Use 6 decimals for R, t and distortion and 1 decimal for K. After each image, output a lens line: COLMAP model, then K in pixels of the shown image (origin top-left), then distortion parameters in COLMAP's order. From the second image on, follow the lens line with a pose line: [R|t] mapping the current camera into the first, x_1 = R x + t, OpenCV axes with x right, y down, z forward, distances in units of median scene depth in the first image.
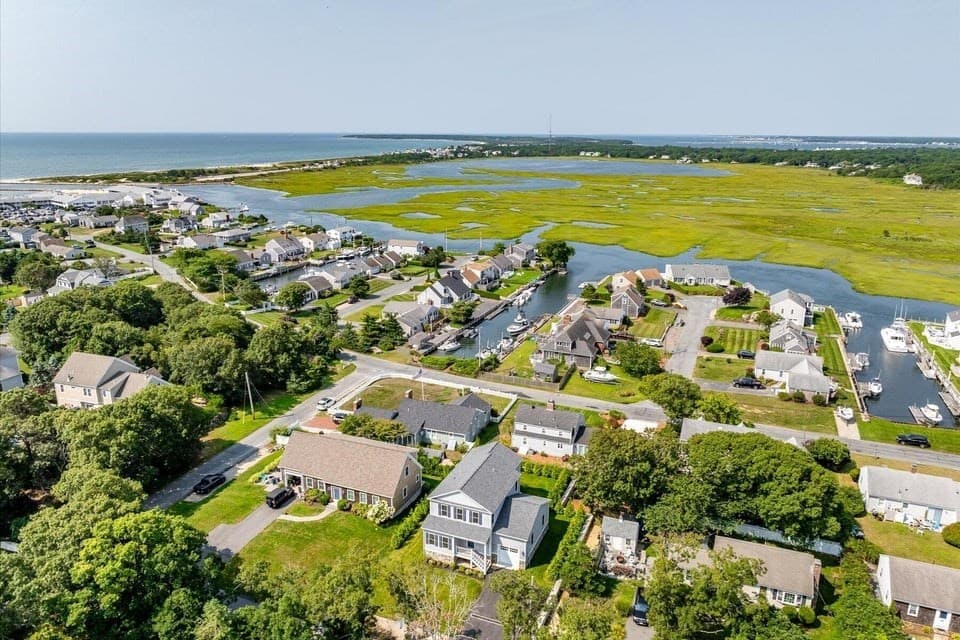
lens RADIAL K [[674.0, 0, 481.5], [0, 674.0, 319.1], [0, 0, 1]] dist [-0.026159, 0.008875]
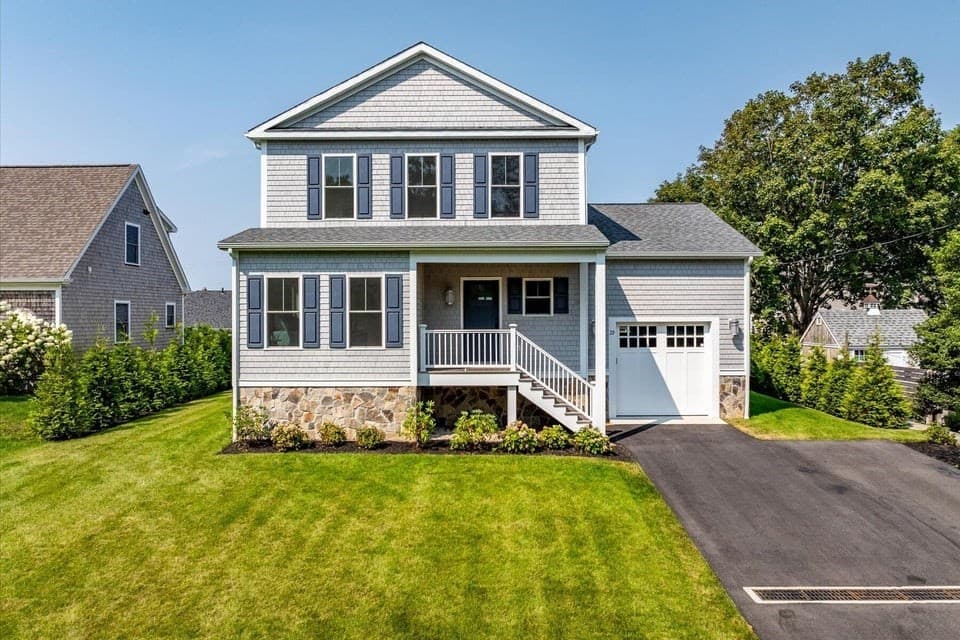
lens RADIAL K [[674.0, 0, 481.5], [0, 674.0, 319.1], [0, 0, 1]] dist [-0.026159, 0.008875]
pose [[0.928875, -0.009045, 0.370282, -0.055252], [0.108471, 0.962515, -0.248594, 0.229575], [-0.354153, 0.271078, 0.895038, 0.492863]]
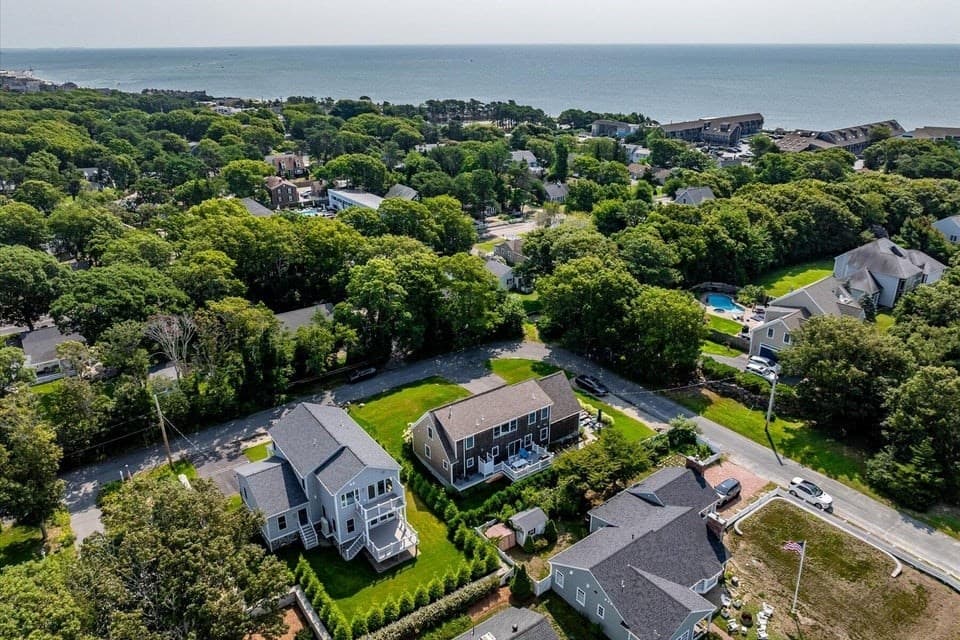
lens RADIAL K [[674.0, 0, 481.5], [0, 674.0, 319.1], [0, 0, 1]] dist [-0.026159, 0.008875]
pose [[-0.540458, 0.317377, -0.779216, 0.309582], [-0.223041, 0.838948, 0.496406, -0.214218], [0.811269, 0.442084, -0.382628, 0.893502]]
